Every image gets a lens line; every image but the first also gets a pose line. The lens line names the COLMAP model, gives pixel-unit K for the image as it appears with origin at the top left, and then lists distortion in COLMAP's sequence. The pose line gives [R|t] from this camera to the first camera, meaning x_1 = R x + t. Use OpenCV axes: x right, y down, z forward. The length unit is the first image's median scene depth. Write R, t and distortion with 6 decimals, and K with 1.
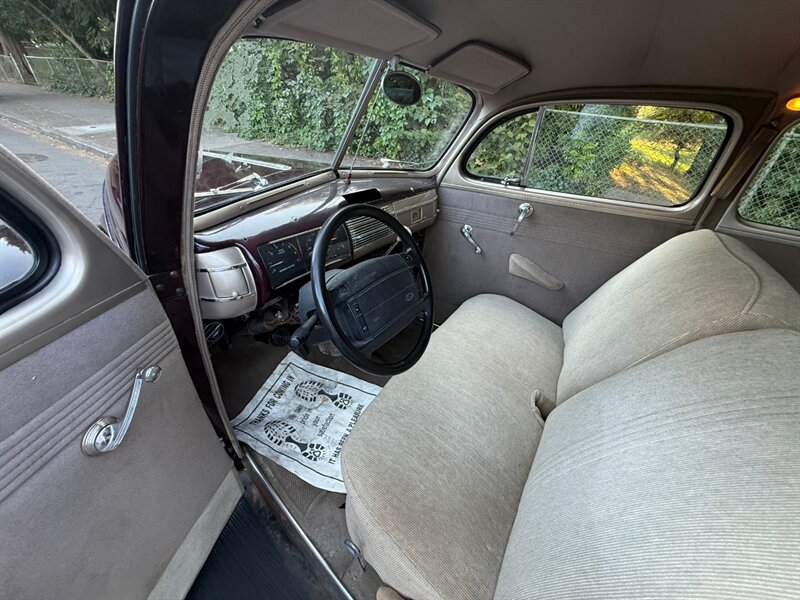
lens RADIAL K [[318.9, 0, 397.5], [0, 318.9, 298.8], [0, 0, 1]] dist [0.000033, -0.000168]
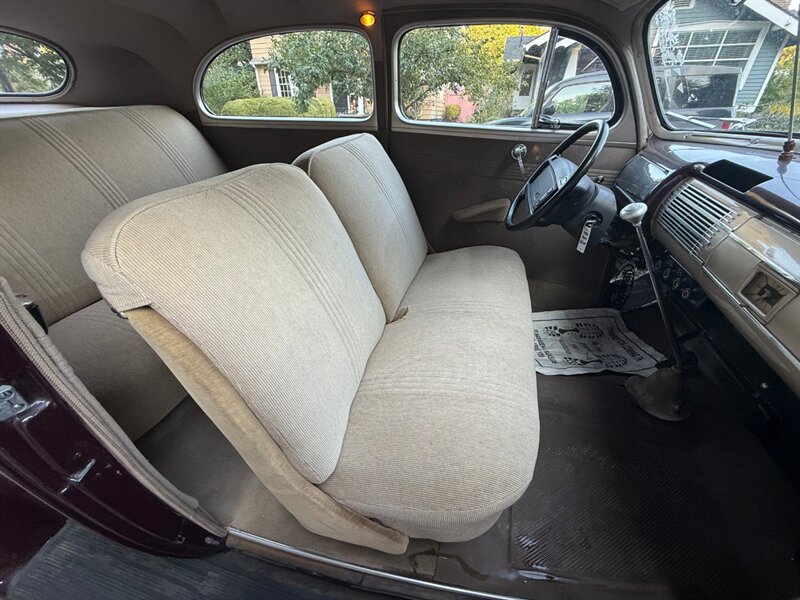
lens RADIAL K [[318.9, 0, 397.5], [0, 318.9, 298.8], [0, 0, 1]] dist [0.000033, -0.000168]
pose [[-0.958636, 0.091406, -0.269560, 0.615098], [-0.203215, 0.443322, 0.873023, -0.531085], [0.199301, 0.891690, -0.406409, 1.140779]]
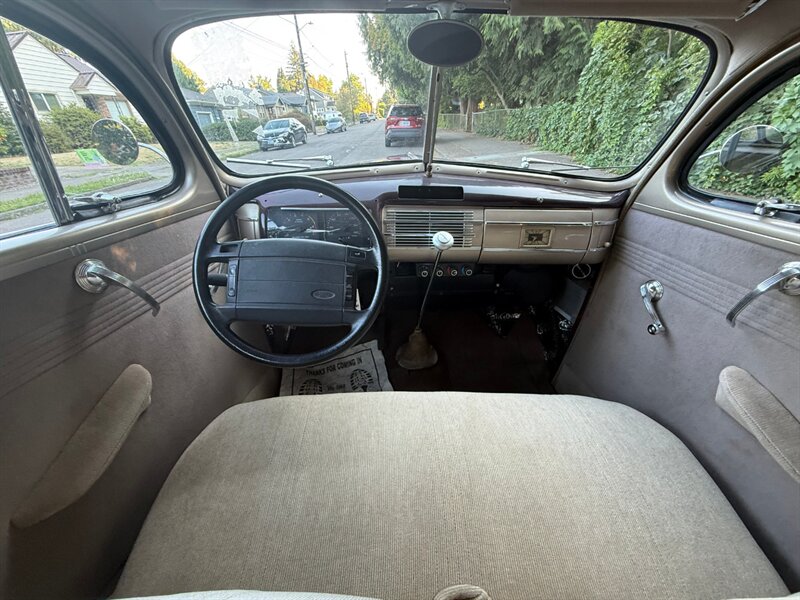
lens RADIAL K [[321.1, 0, 399.7], [0, 321.1, 297.3], [0, 0, 1]] dist [-0.000148, 0.000016]
pose [[0.547502, 0.325922, -0.770724, 0.503030], [-0.398369, 0.911485, 0.102456, -0.103919], [0.735897, 0.250938, 0.628877, 0.407027]]
